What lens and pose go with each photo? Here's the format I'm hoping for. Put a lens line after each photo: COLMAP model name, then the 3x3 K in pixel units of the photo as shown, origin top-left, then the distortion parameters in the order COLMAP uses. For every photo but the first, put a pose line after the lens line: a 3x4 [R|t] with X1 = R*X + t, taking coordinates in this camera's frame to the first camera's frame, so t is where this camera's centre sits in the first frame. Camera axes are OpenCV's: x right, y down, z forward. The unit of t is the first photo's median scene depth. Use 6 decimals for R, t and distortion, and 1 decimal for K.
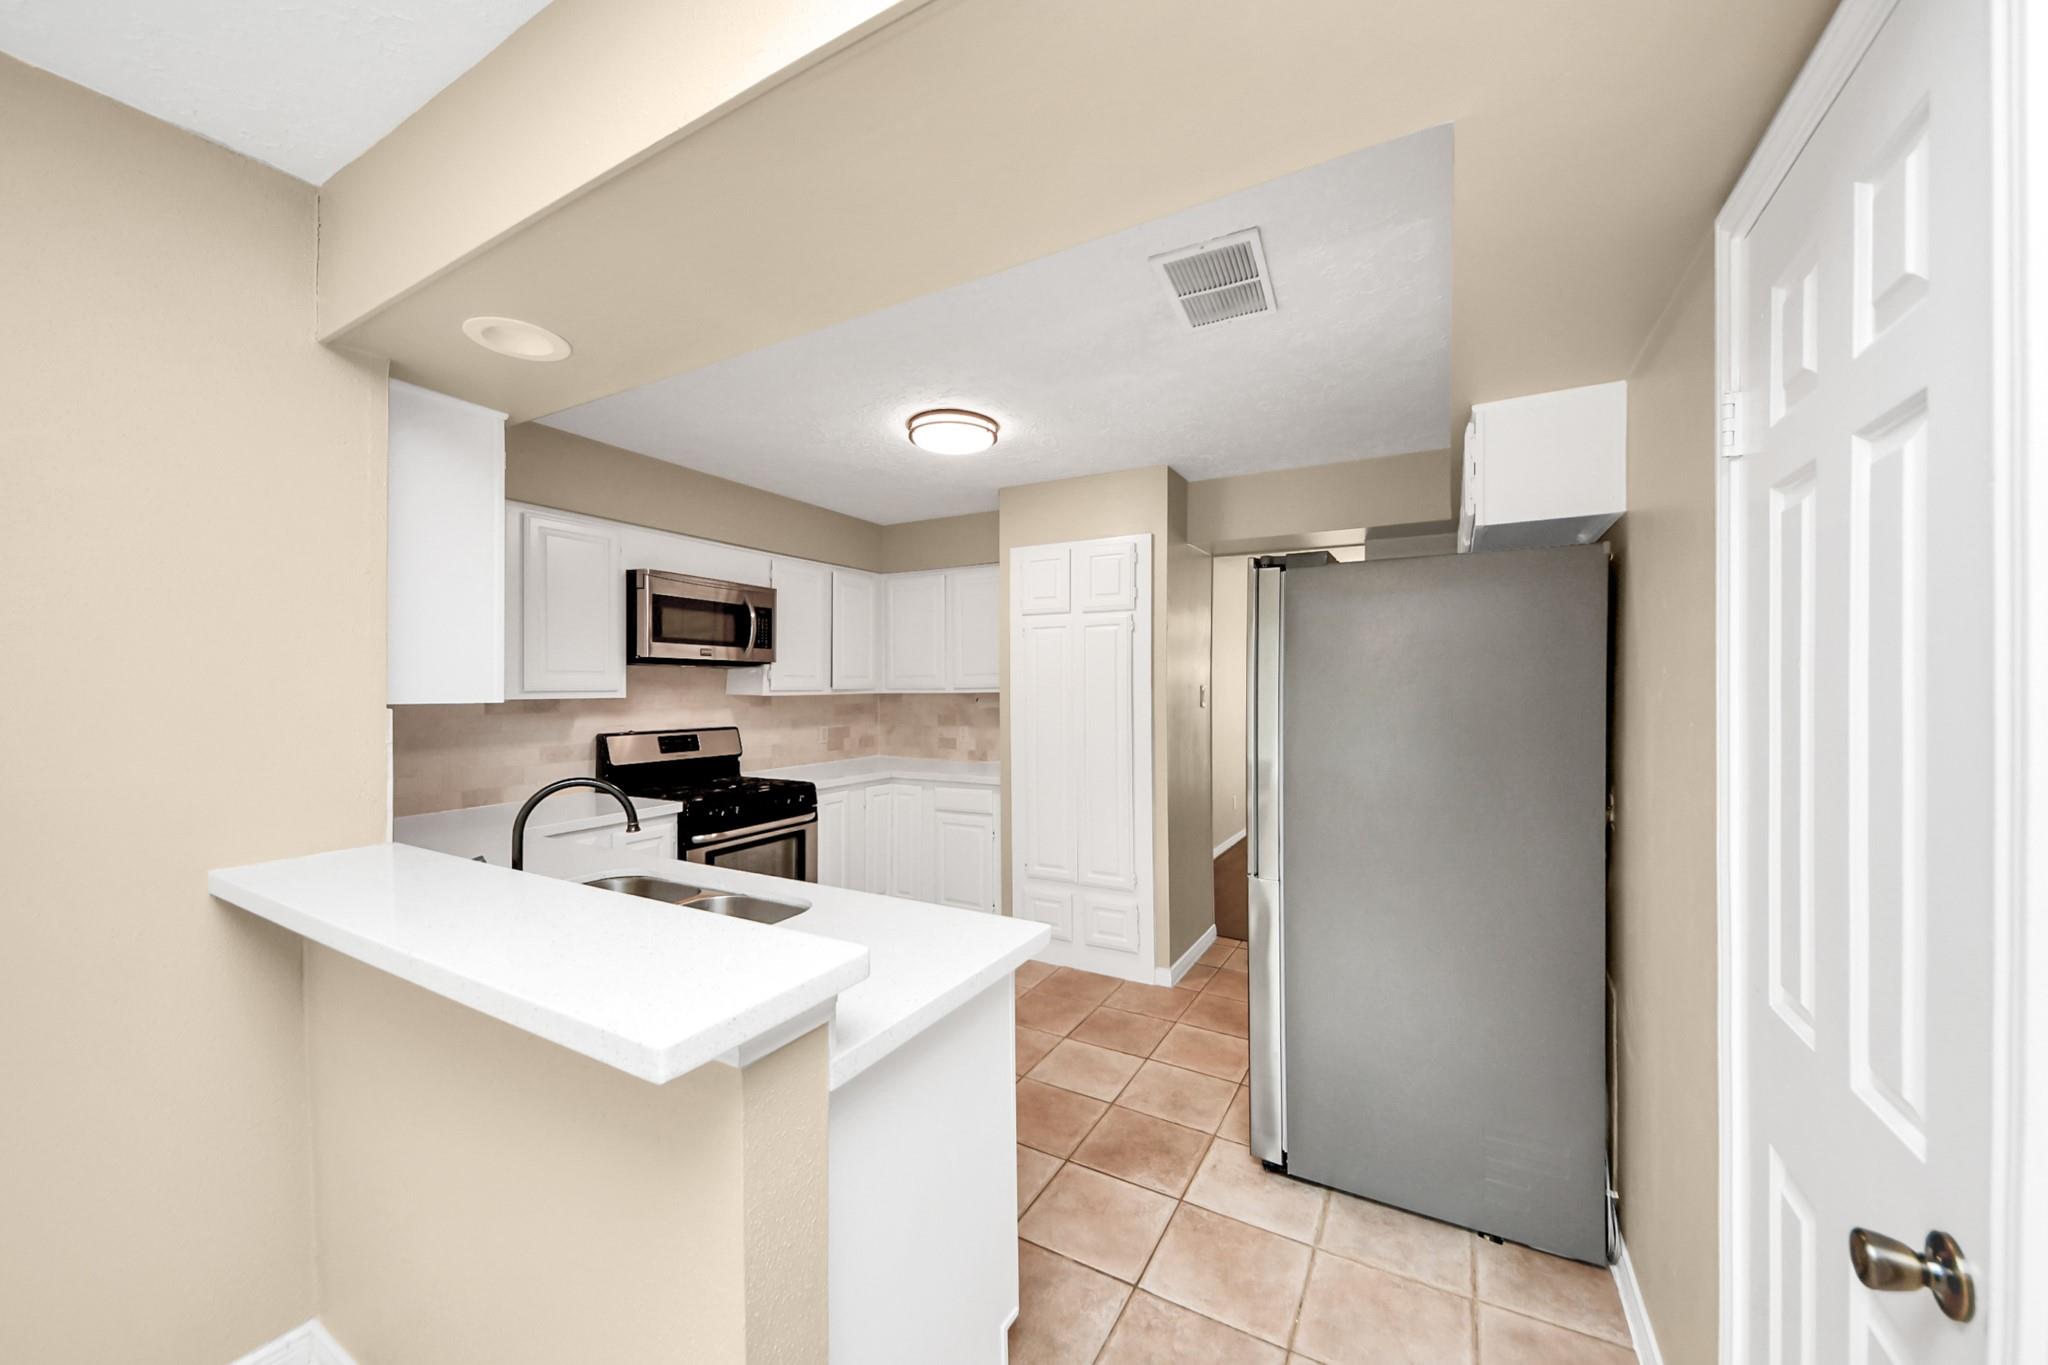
lens RADIAL K [[731.9, 0, 1002.7], [0, 731.9, 677.8], [0, 0, 1]] dist [0.004958, -0.002814]
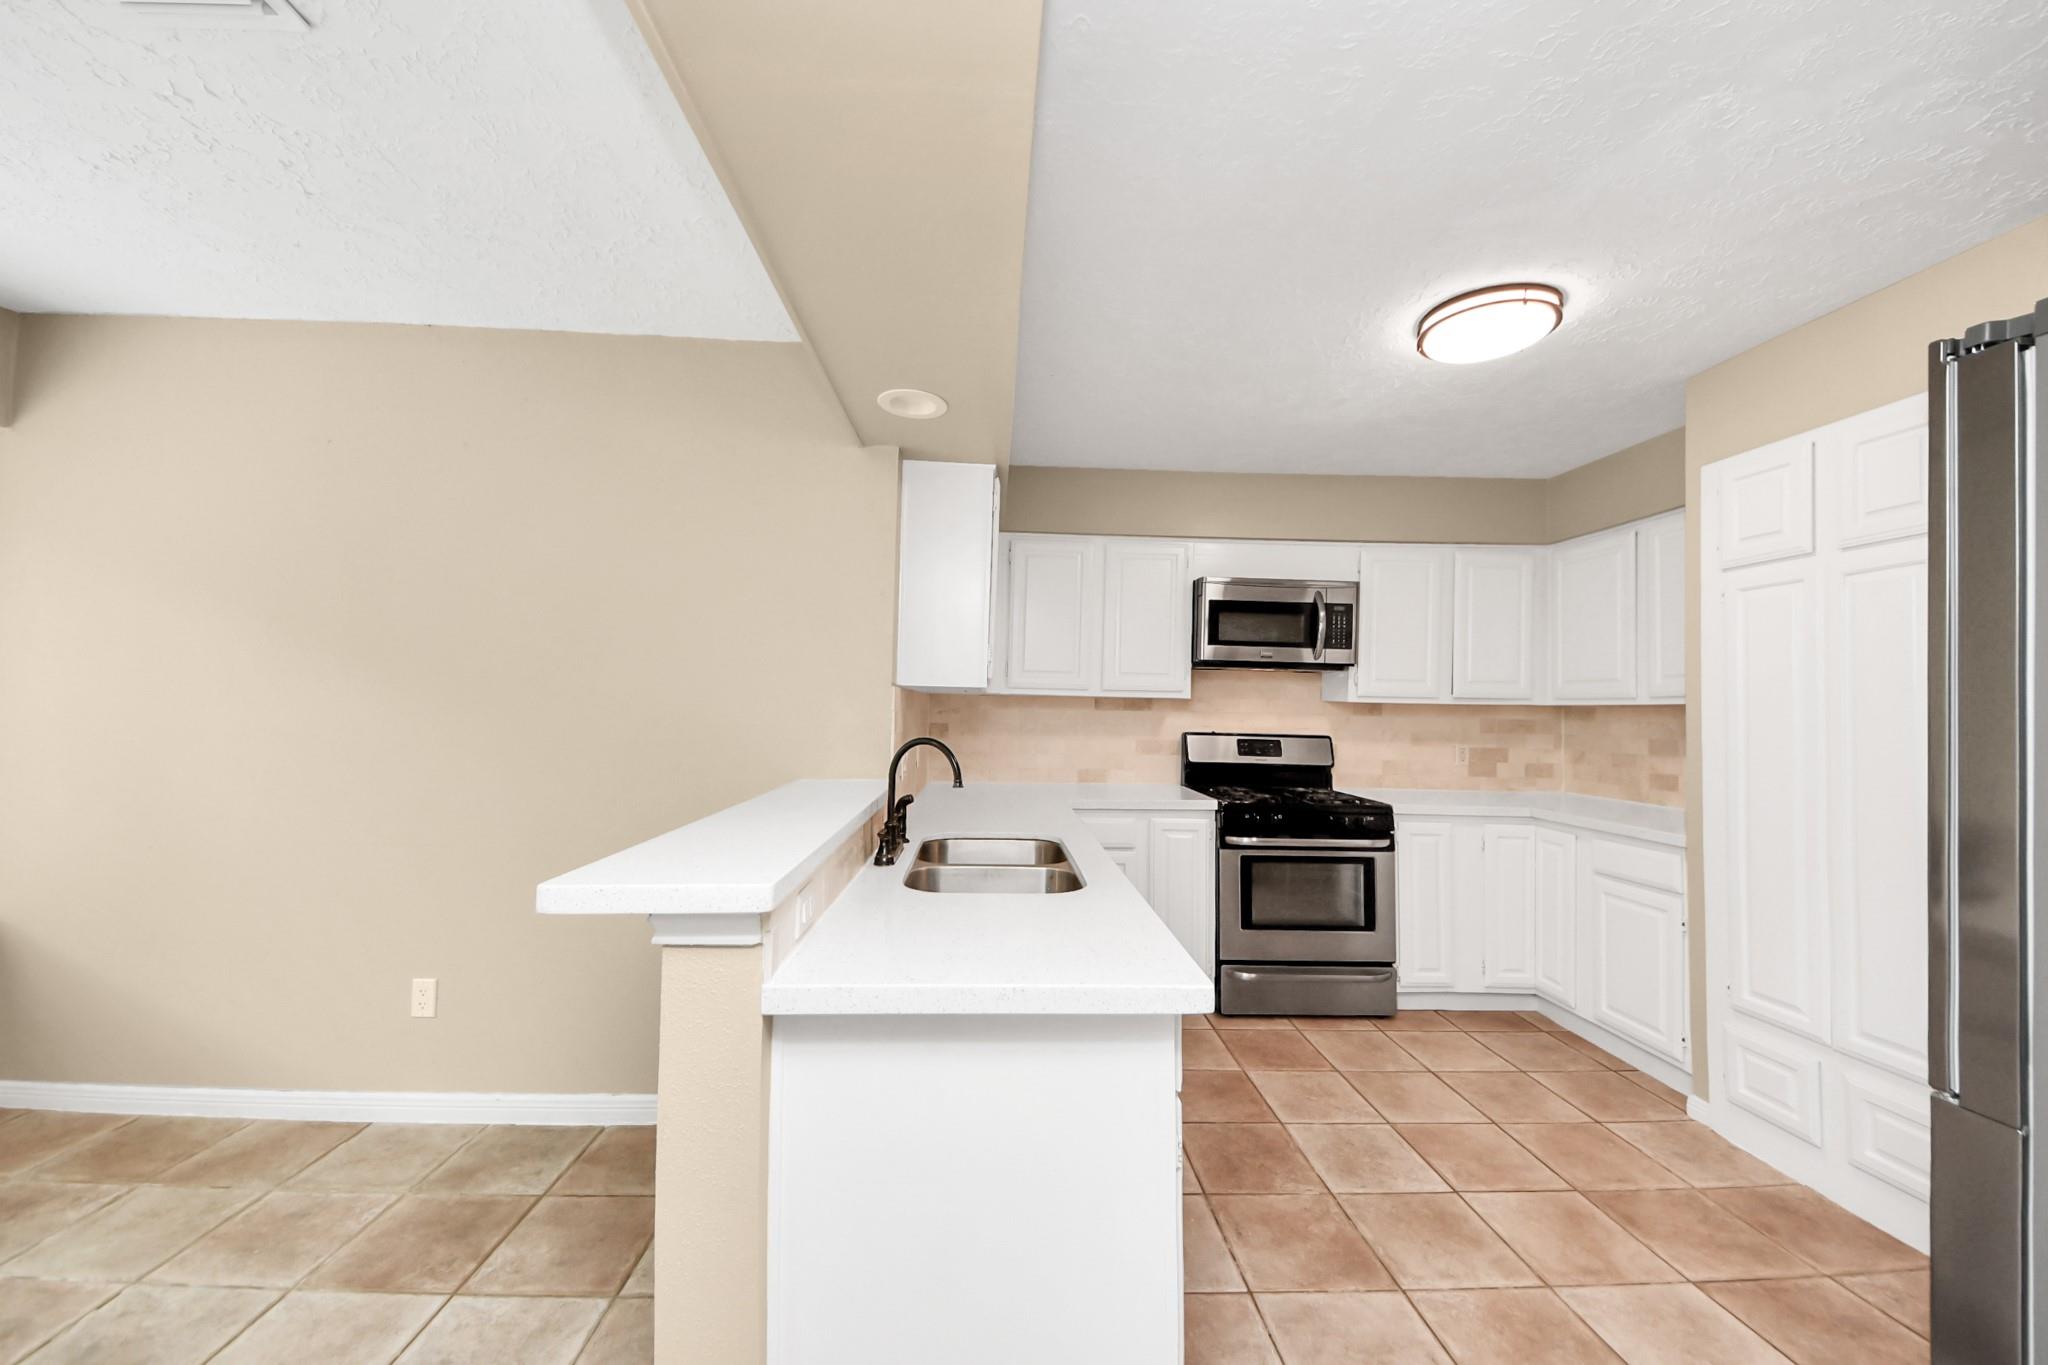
lens RADIAL K [[731.9, 0, 1013.4], [0, 731.9, 692.0], [0, 0, 1]] dist [0.004958, -0.002814]
pose [[0.544125, 0.002432, -0.839001, 0.215304], [-0.013618, 0.999890, -0.005934, 0.024638], [0.838894, 0.014654, 0.544098, 0.172981]]
